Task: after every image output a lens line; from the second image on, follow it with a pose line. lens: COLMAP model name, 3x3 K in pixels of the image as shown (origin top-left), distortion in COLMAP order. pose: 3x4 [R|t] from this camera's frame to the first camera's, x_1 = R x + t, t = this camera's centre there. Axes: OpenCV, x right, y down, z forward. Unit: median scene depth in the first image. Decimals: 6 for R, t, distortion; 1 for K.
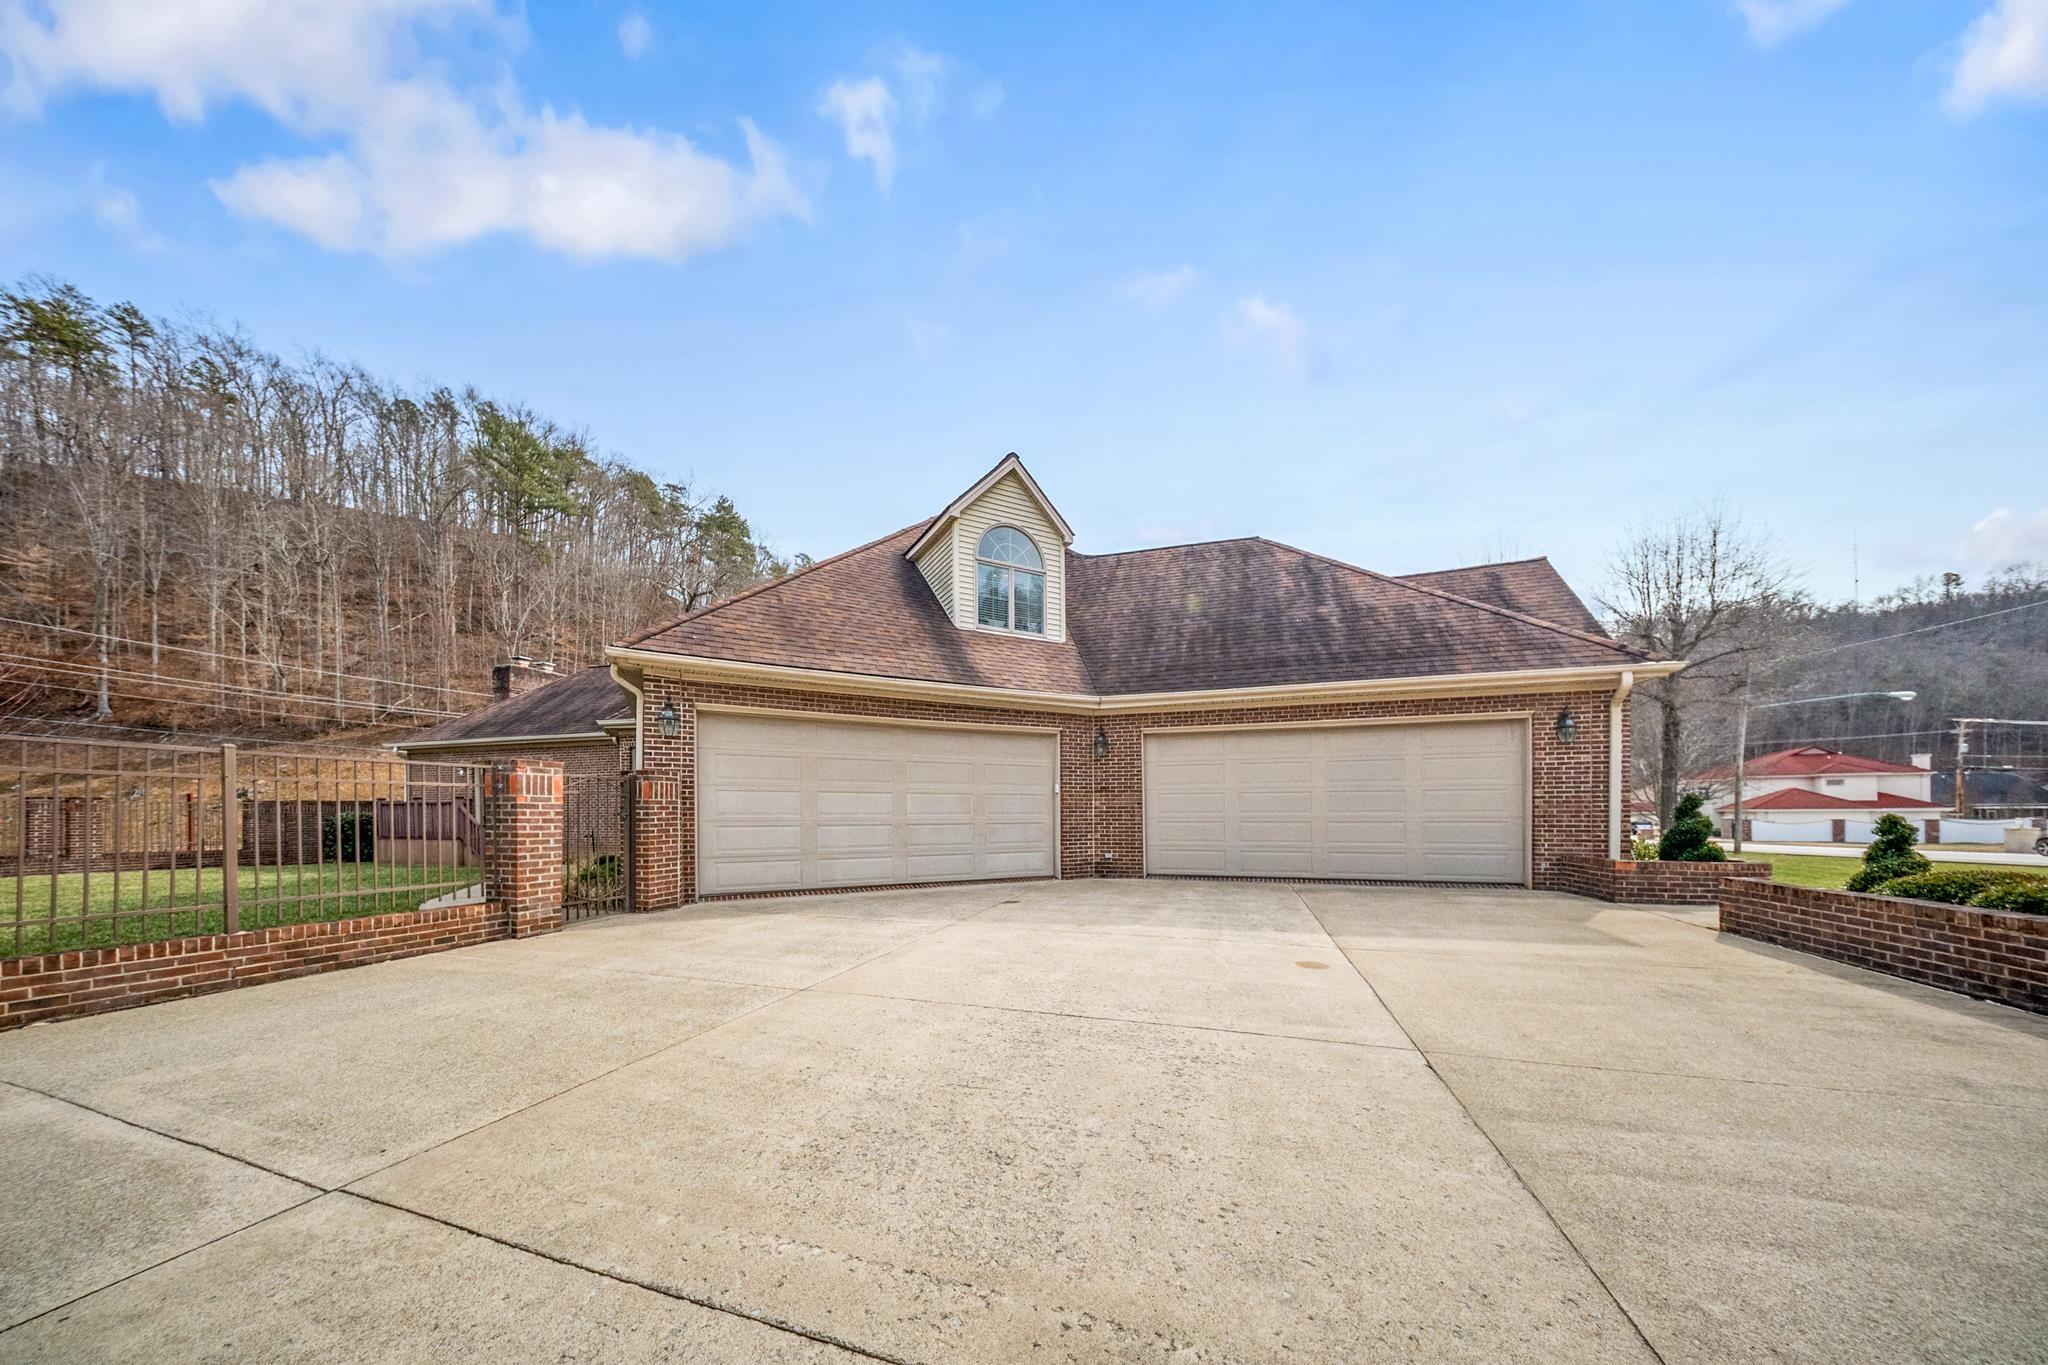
lens RADIAL K [[602.8, 0, 1022.5], [0, 602.8, 677.5], [0, 0, 1]] dist [-0.001215, -0.000110]
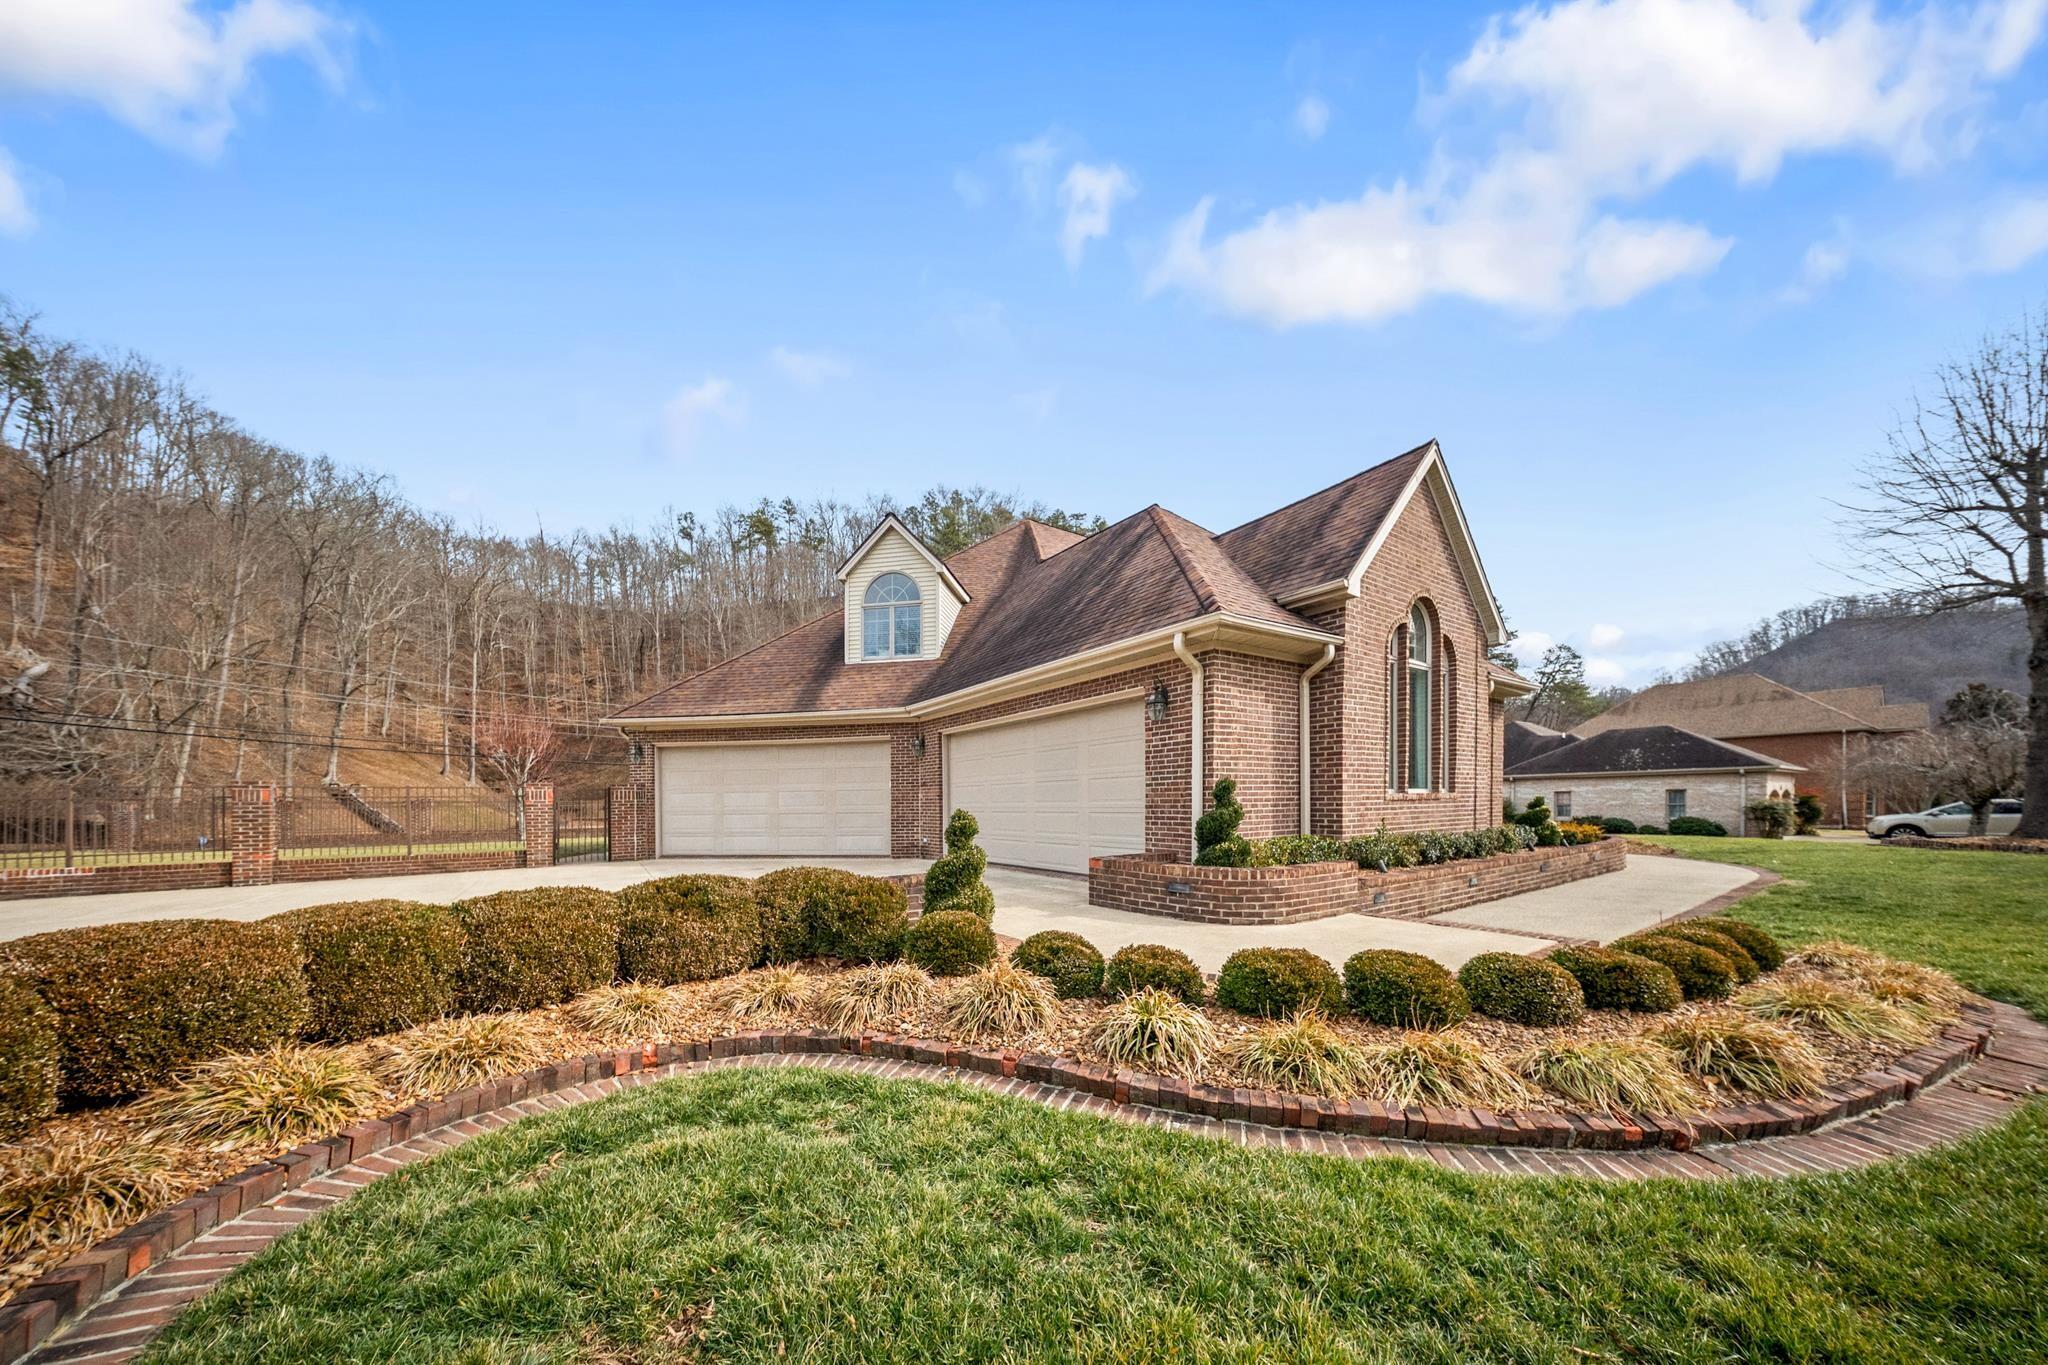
lens RADIAL K [[602.8, 0, 1022.5], [0, 602.8, 677.5], [0, 0, 1]] dist [-0.001215, -0.000110]
pose [[0.815879, -0.125334, -0.564475, 1.098629], [0.137456, 0.990281, -0.021201, 0.033253], [0.561646, -0.060293, 0.825178, 0.162316]]
